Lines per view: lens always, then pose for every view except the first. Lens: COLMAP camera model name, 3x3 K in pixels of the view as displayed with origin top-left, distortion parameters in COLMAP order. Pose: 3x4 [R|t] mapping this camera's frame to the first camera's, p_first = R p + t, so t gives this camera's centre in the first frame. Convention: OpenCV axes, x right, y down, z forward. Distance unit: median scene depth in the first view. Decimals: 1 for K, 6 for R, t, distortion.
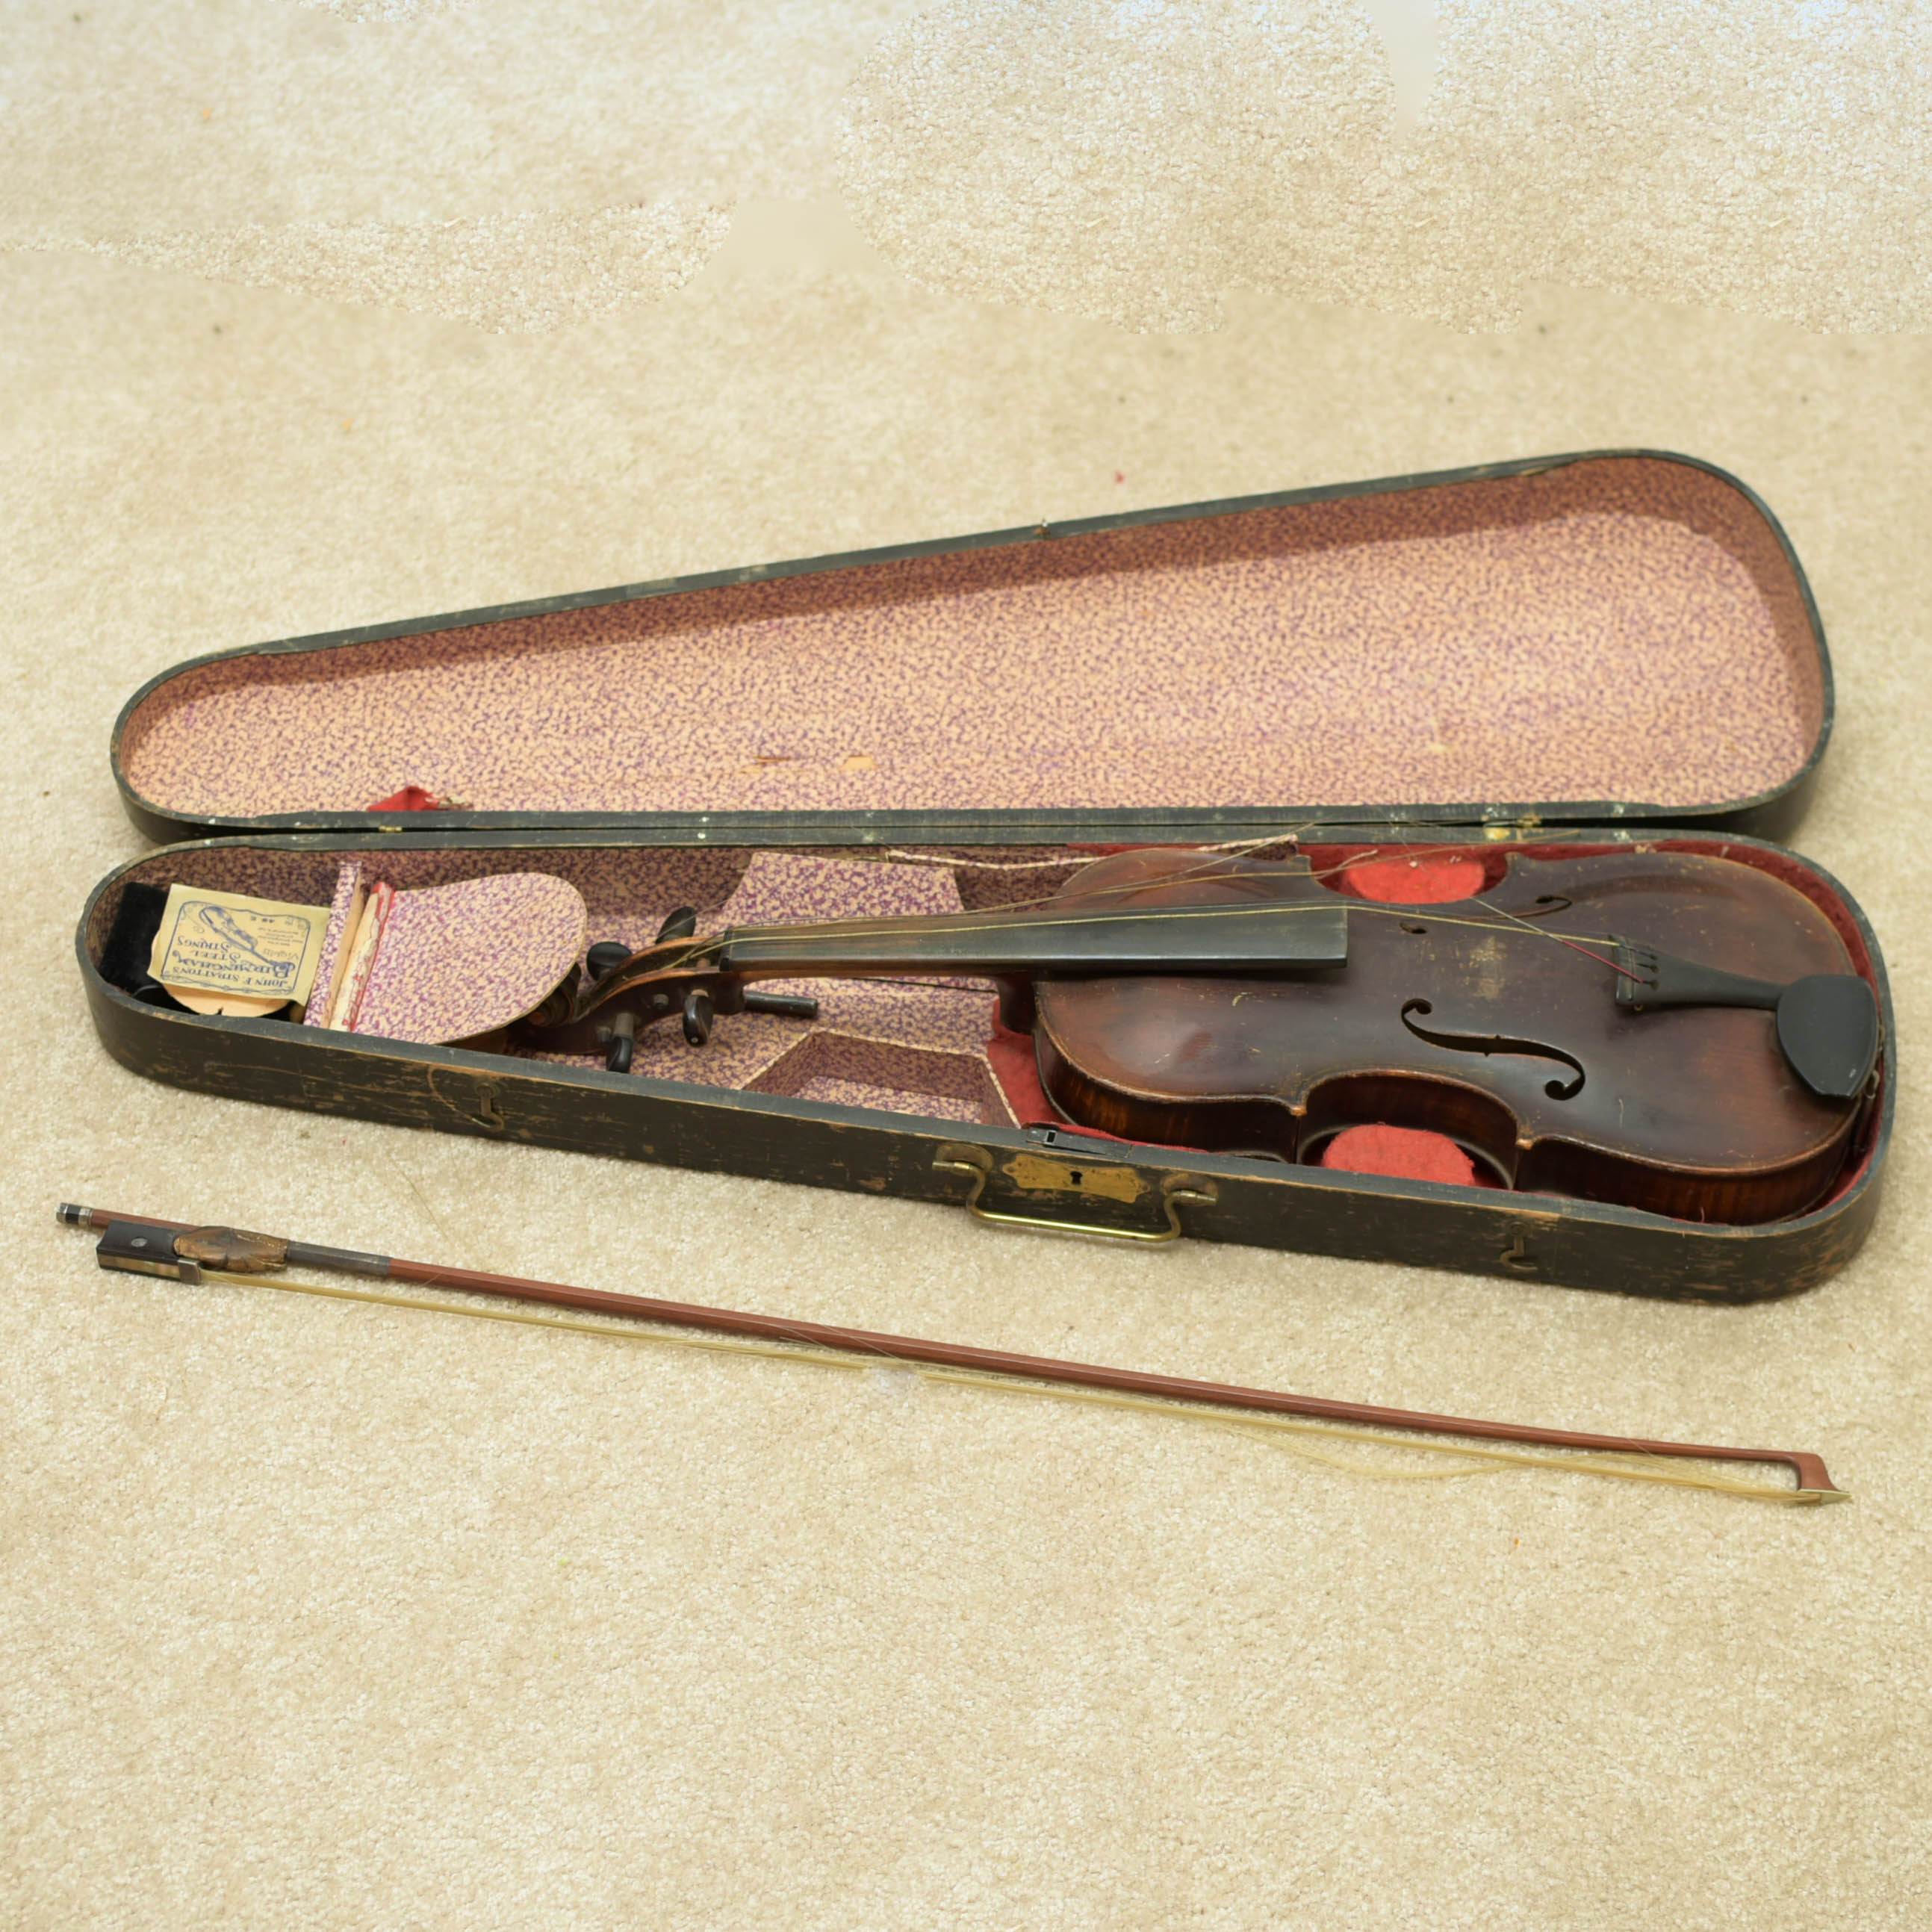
lens RADIAL K [[4194.5, 0, 1032.9], [0, 4194.5, 965.6], [0, 0, 1]] dist [0.031876, -0.054706]
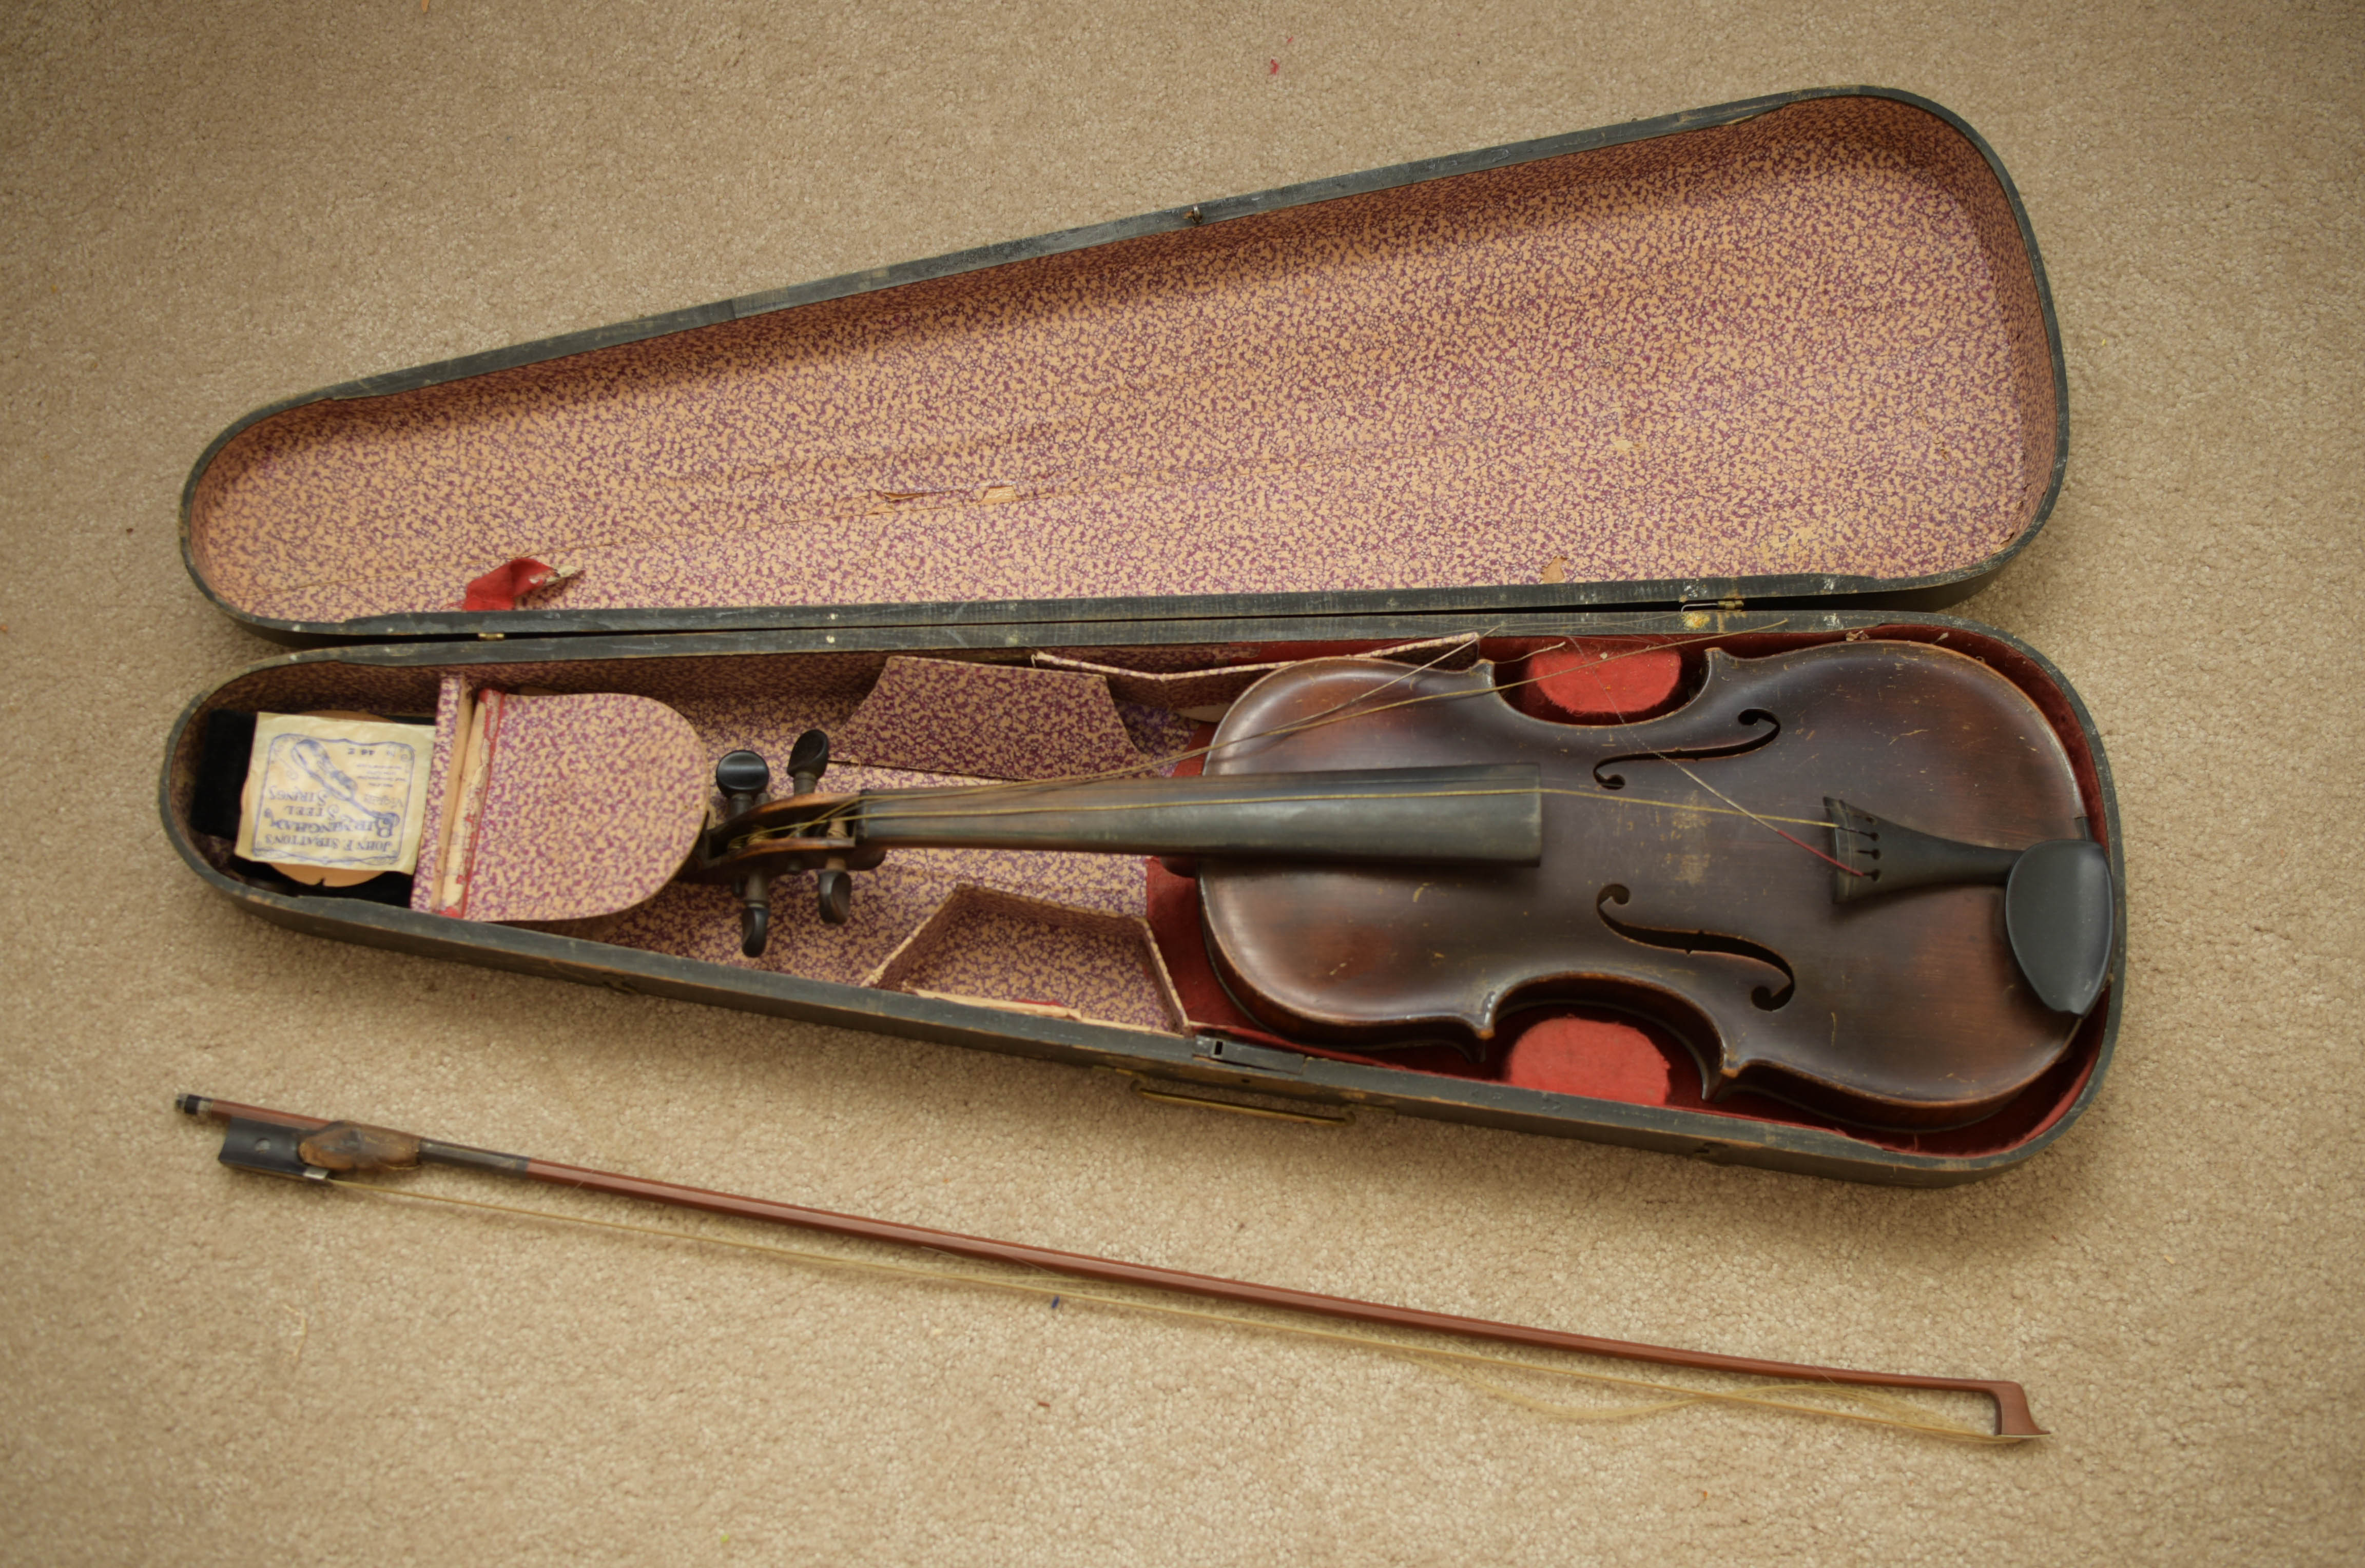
lens RADIAL K [[2788.7, 0, 1182.5], [0, 2788.7, 784.0], [0, 0, 1]] dist [0.025089, -0.041896]
pose [[0.999828, -0.018509, -0.000909, -0.001839], [0.017262, 0.912406, 0.408921, -0.240174], [-0.006739, -0.408867, 0.912569, 0.410781]]
